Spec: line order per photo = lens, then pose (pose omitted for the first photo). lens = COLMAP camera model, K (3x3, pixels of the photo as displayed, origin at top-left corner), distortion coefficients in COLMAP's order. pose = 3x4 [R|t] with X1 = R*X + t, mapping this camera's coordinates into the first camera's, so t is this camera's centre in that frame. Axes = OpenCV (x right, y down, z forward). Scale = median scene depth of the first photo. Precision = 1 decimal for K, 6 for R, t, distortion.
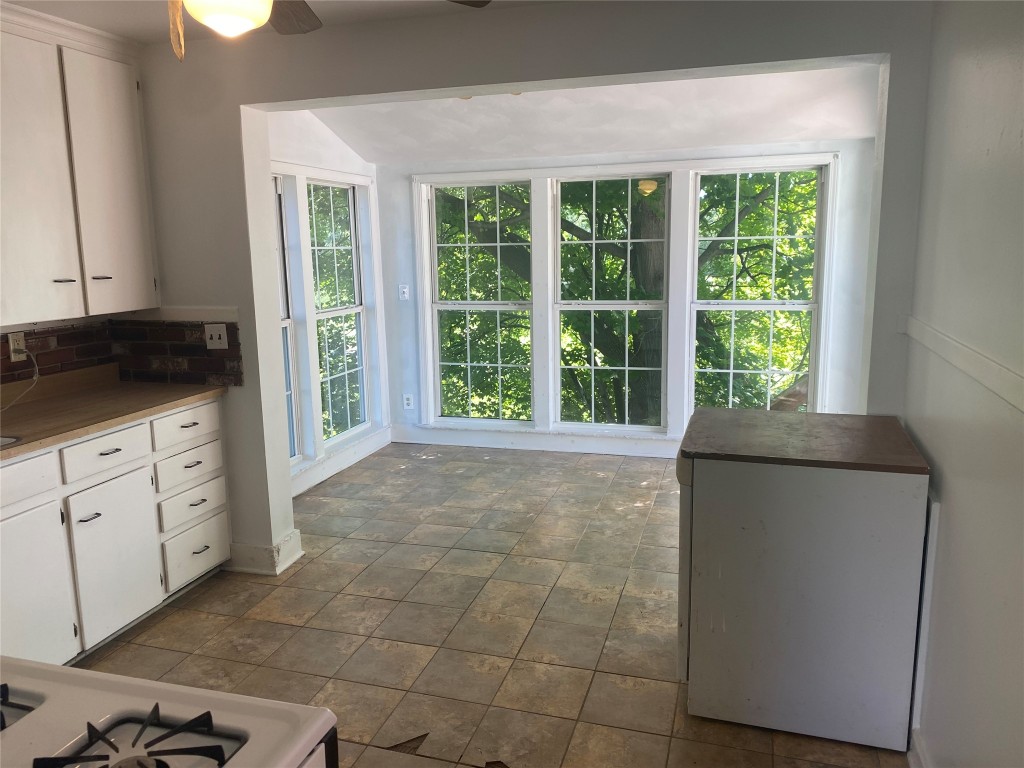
lens RADIAL K [[762.7, 0, 510.4], [0, 762.7, 381.8], [0, 0, 1]] dist [0.068471, -0.088382]
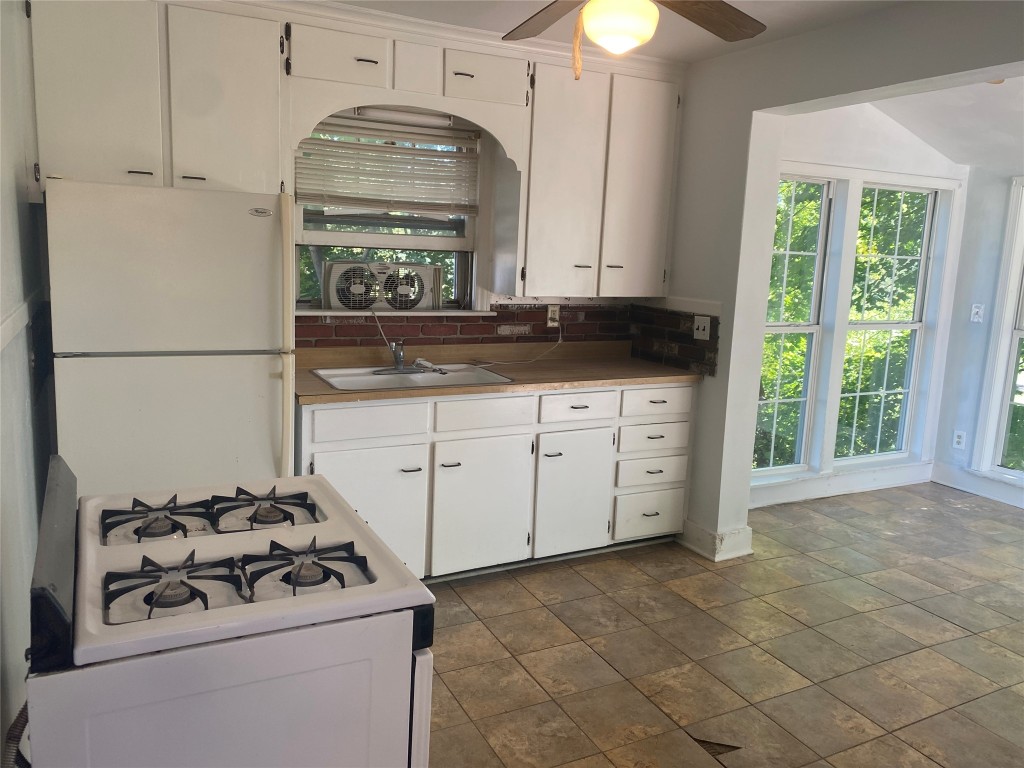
lens RADIAL K [[782.0, 0, 551.7], [0, 782.0, 377.5], [0, 0, 1]] dist [0.100765, -0.085243]
pose [[0.725677, 0.161210, -0.668883, 0.215147], [-0.177973, 0.983058, 0.043845, -0.000980], [0.664619, 0.087226, 0.742073, 0.041033]]
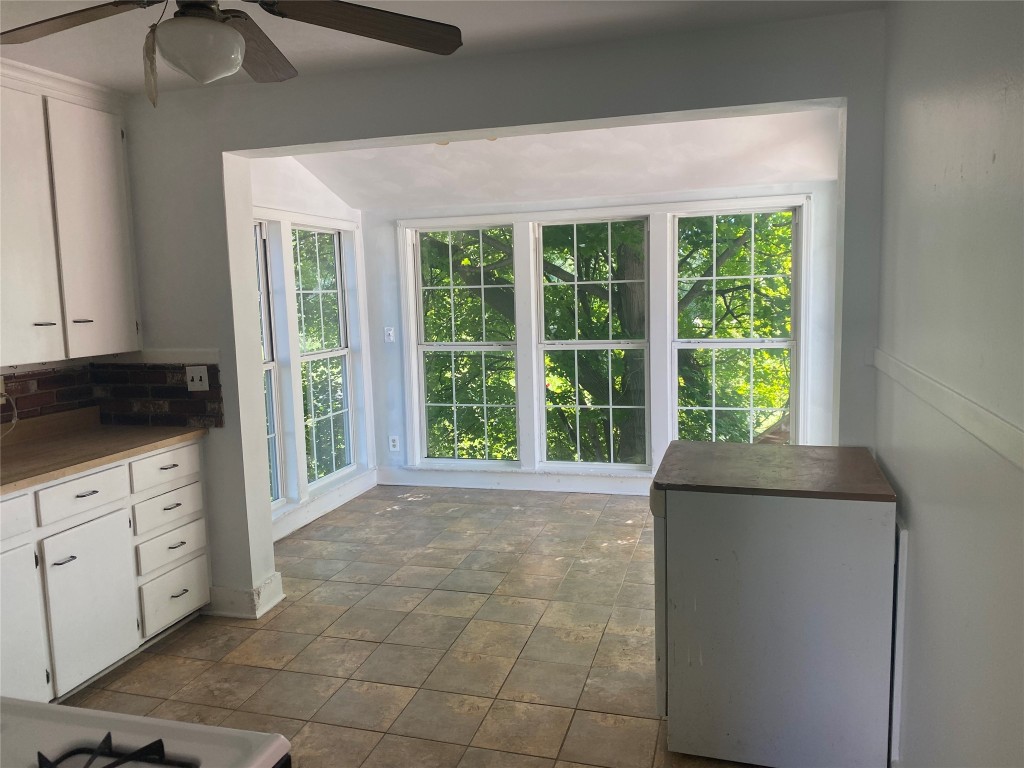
lens RADIAL K [[763.4, 0, 512.6], [0, 763.4, 384.4], [0, 0, 1]] dist [0.043888, -0.041886]
pose [[0.999842, -0.012201, 0.012902, 0.016462], [0.012884, 0.998447, -0.054198, 0.008479], [-0.012220, 0.054356, 0.998447, -0.007504]]
